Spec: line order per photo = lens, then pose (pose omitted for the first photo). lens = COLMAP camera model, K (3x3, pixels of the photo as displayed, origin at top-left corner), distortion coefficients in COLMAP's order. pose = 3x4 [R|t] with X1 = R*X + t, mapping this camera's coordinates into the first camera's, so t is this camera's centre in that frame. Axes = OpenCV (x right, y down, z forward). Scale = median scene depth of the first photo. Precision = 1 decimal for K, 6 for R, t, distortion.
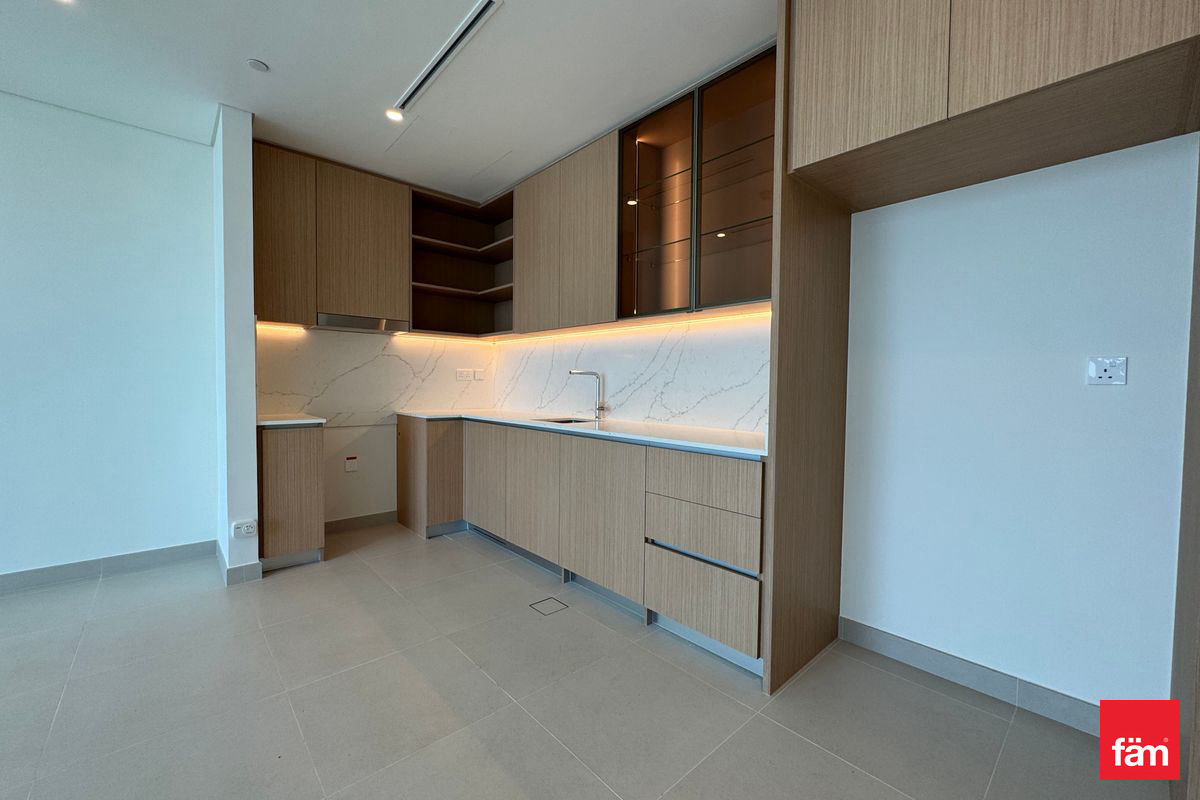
lens RADIAL K [[482.2, 0, 601.8], [0, 482.2, 396.4], [0, 0, 1]] dist [0.001347, 0.000015]
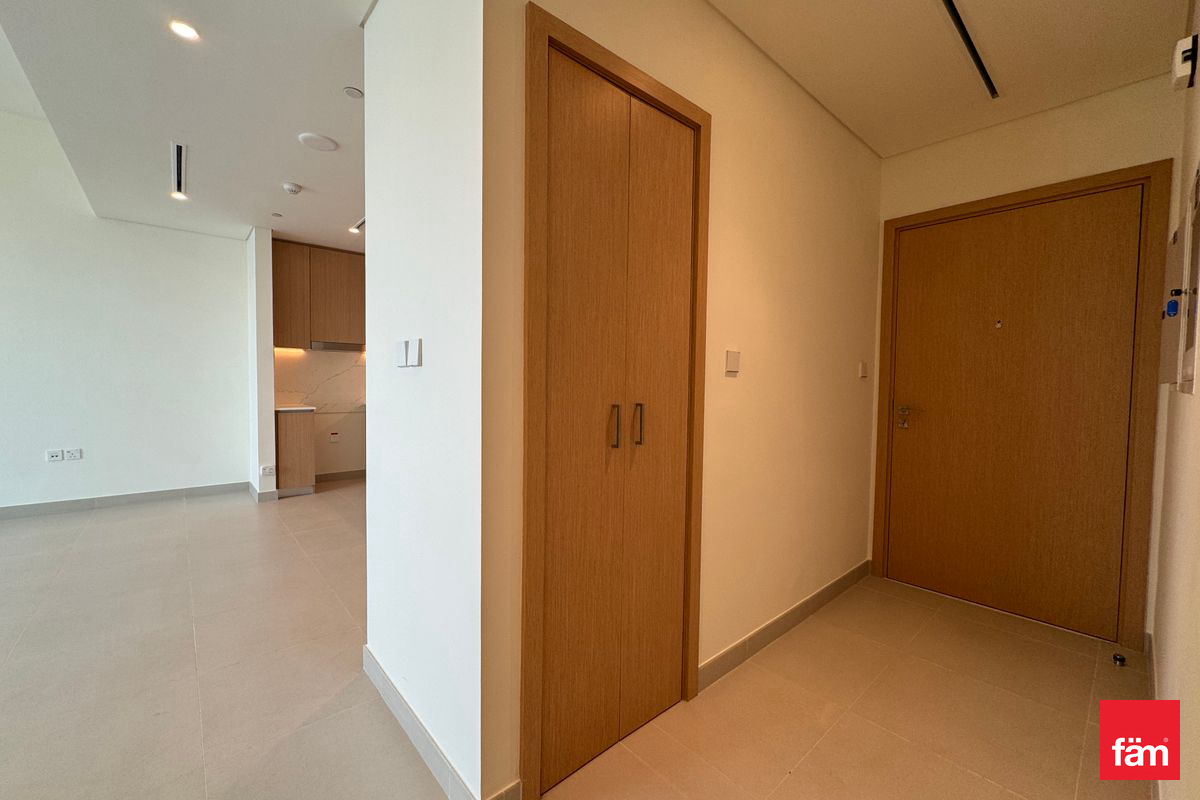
lens RADIAL K [[482.2, 0, 597.7], [0, 482.2, 402.0], [0, 0, 1]] dist [0.001347, 0.000015]
pose [[0.999652, 0.011404, -0.023780, 0.451649], [-0.010975, 0.999776, 0.018104, -0.012161], [0.023981, -0.017836, 0.999553, -0.656124]]
